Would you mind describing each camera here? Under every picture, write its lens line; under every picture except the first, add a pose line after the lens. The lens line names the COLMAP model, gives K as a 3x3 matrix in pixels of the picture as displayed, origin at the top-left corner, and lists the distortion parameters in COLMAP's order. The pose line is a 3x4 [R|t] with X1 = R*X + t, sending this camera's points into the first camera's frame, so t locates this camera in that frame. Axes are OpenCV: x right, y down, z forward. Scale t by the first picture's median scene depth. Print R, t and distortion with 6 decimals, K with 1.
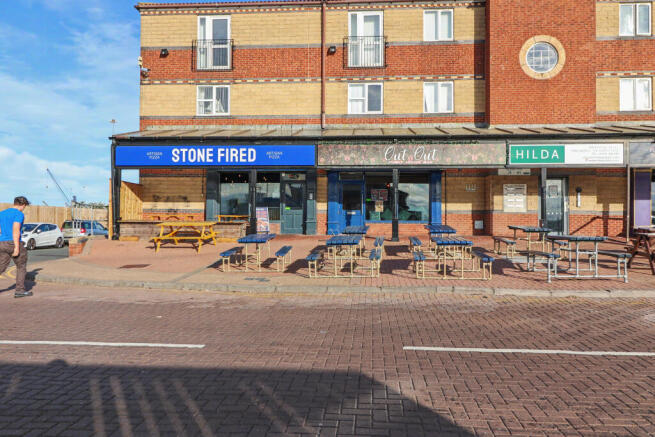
lens RADIAL K [[510.4, 0, 327.5], [0, 510.4, 218.5], [0, 0, 1]] dist [0.004593, -0.000933]
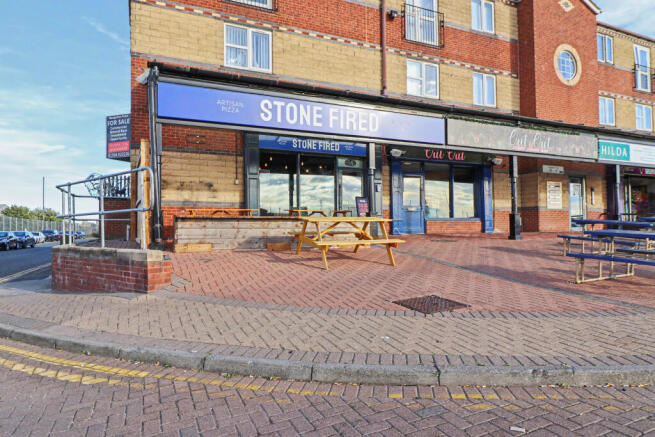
lens RADIAL K [[408.8, 0, 327.1], [0, 408.8, 222.5], [0, 0, 1]] dist [-0.003140, -0.000850]
pose [[0.875123, -0.007461, 0.483842, -0.417364], [0.009576, 0.999952, -0.001902, 0.012178], [-0.483805, 0.006298, 0.875153, 0.468719]]
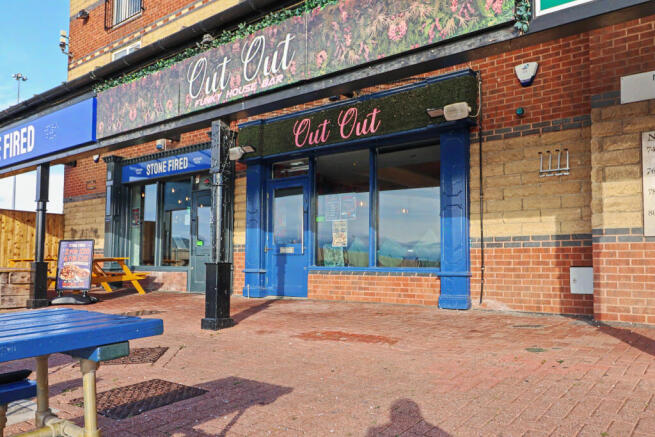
lens RADIAL K [[516.7, 0, 344.1], [0, 516.7, 237.8], [0, 0, 1]] dist [0.000597, -0.001891]
pose [[0.839731, -0.029349, -0.542209, 0.339541], [0.007302, 0.999058, -0.042769, -0.001359], [0.542954, 0.031956, 0.839155, 0.647253]]
